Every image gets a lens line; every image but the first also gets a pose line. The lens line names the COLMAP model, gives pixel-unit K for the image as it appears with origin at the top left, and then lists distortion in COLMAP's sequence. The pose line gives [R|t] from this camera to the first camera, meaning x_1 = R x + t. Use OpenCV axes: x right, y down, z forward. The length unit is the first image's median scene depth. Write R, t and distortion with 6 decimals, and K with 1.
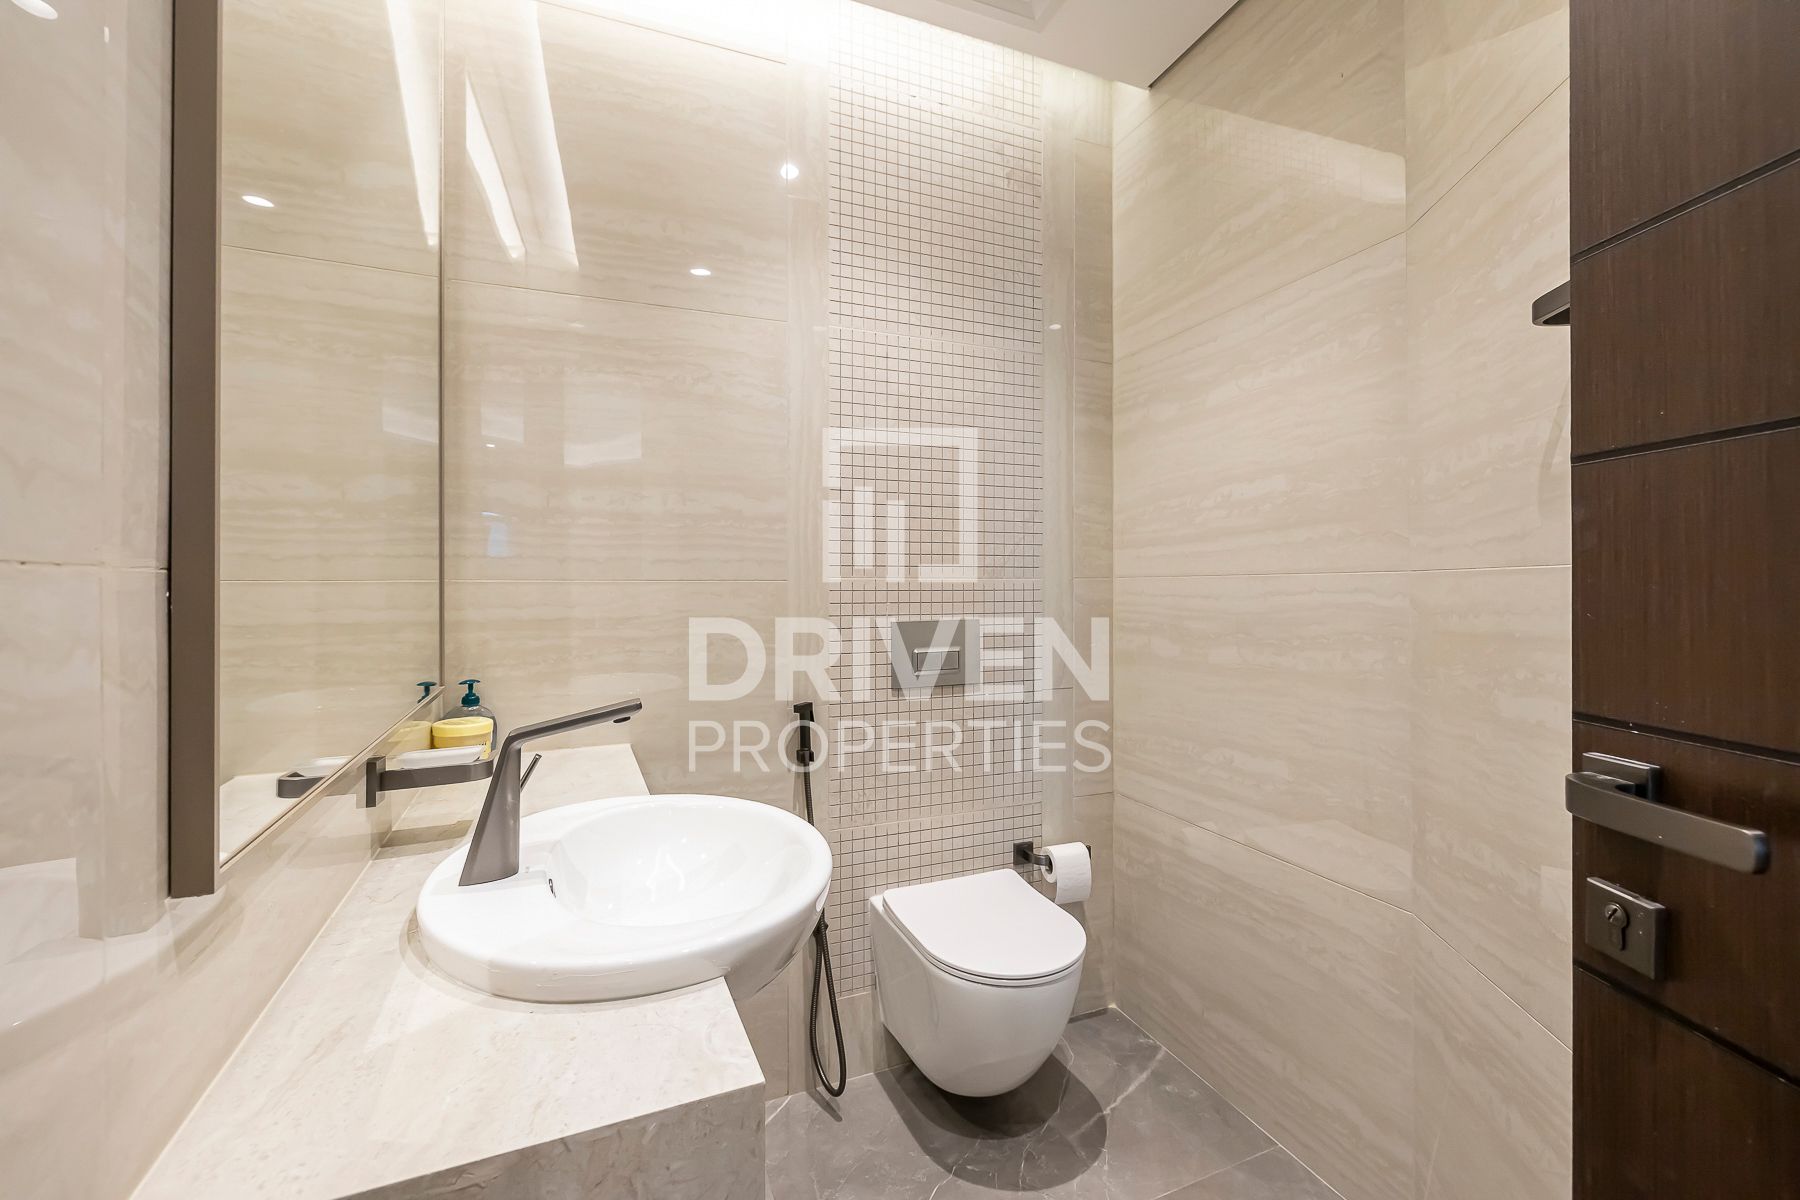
lens RADIAL K [[757.7, 0, 894.9], [0, 757.7, 593.5], [0, 0, 1]] dist [-0.002666, 0.000260]
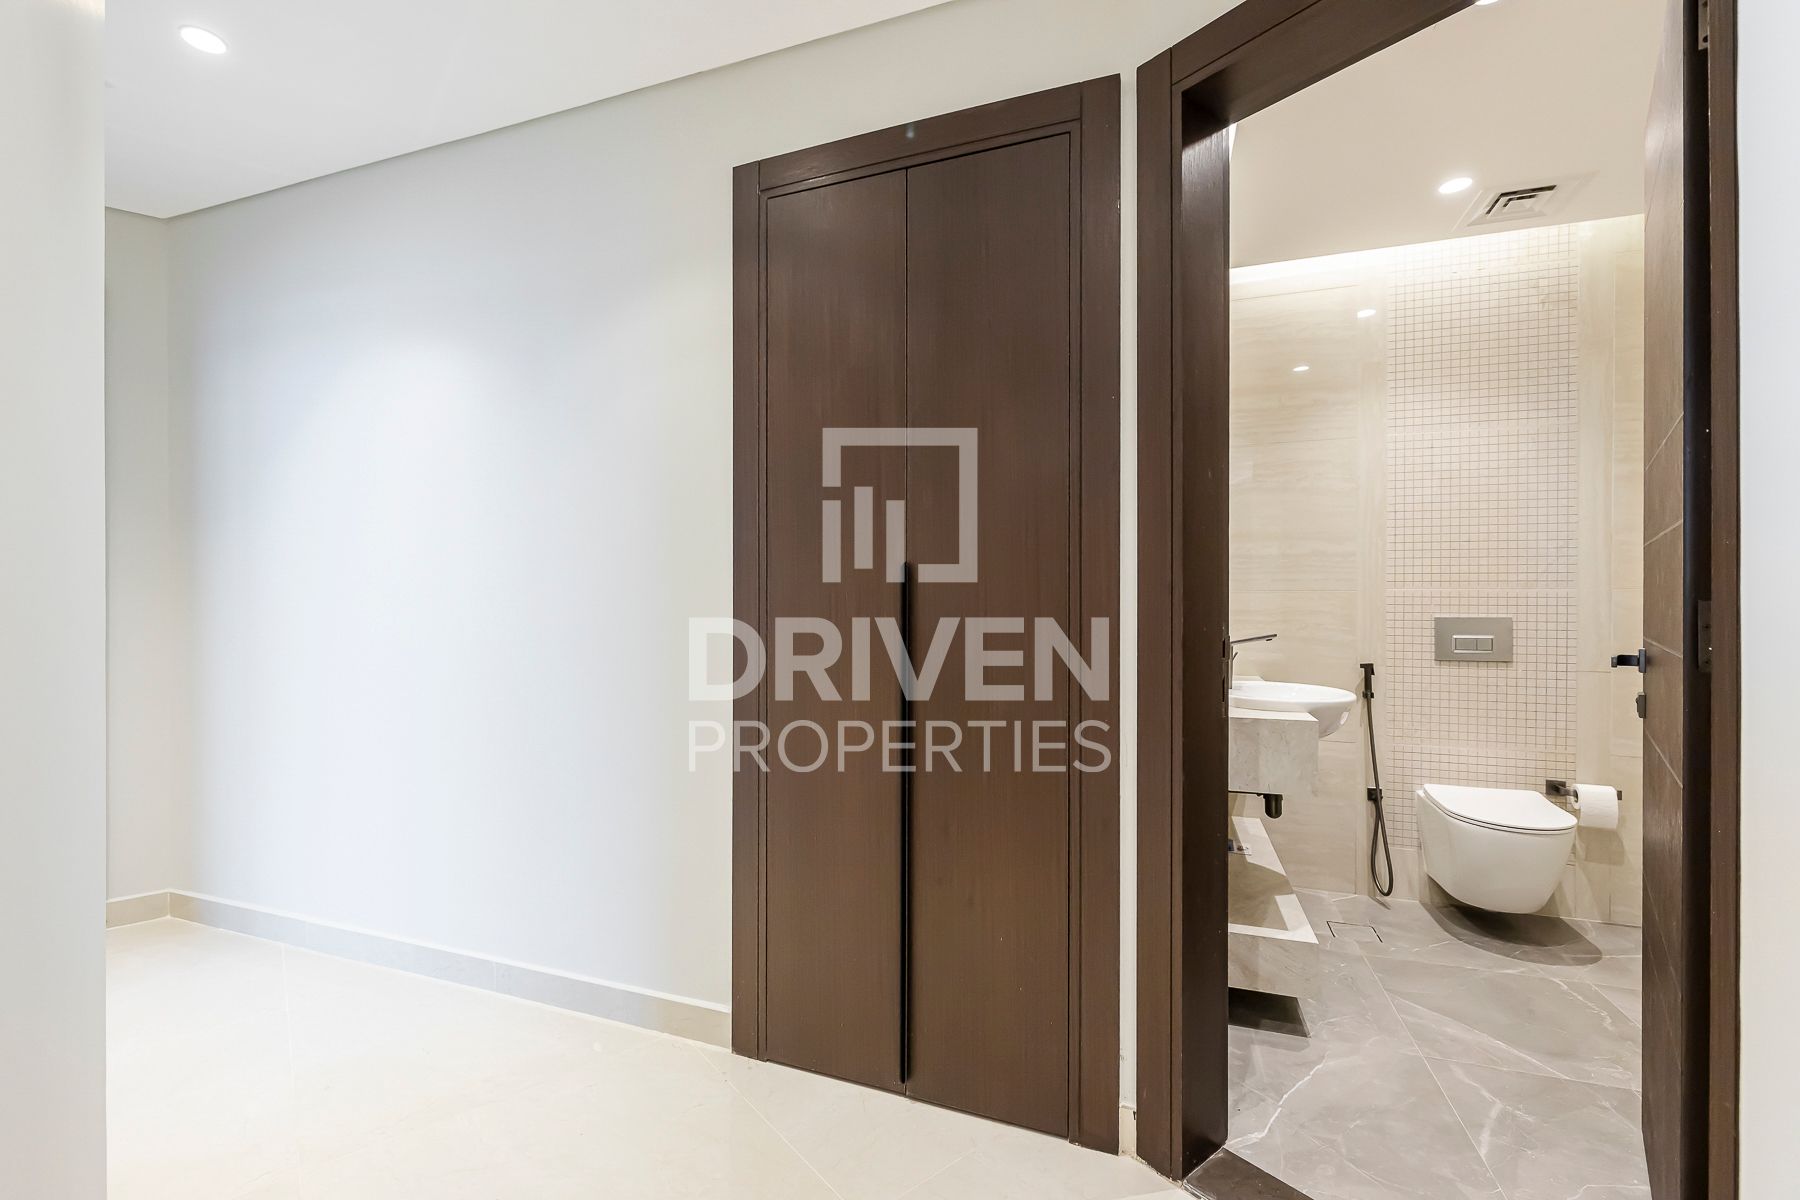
lens RADIAL K [[757.7, 0, 894.9], [0, 757.7, 593.5], [0, 0, 1]] dist [-0.002666, 0.000260]
pose [[0.738273, 0.000091, -0.674502, 0.227364], [-0.010974, 0.999869, -0.011877, 0.019560], [0.674413, 0.016171, 0.738178, -0.905114]]
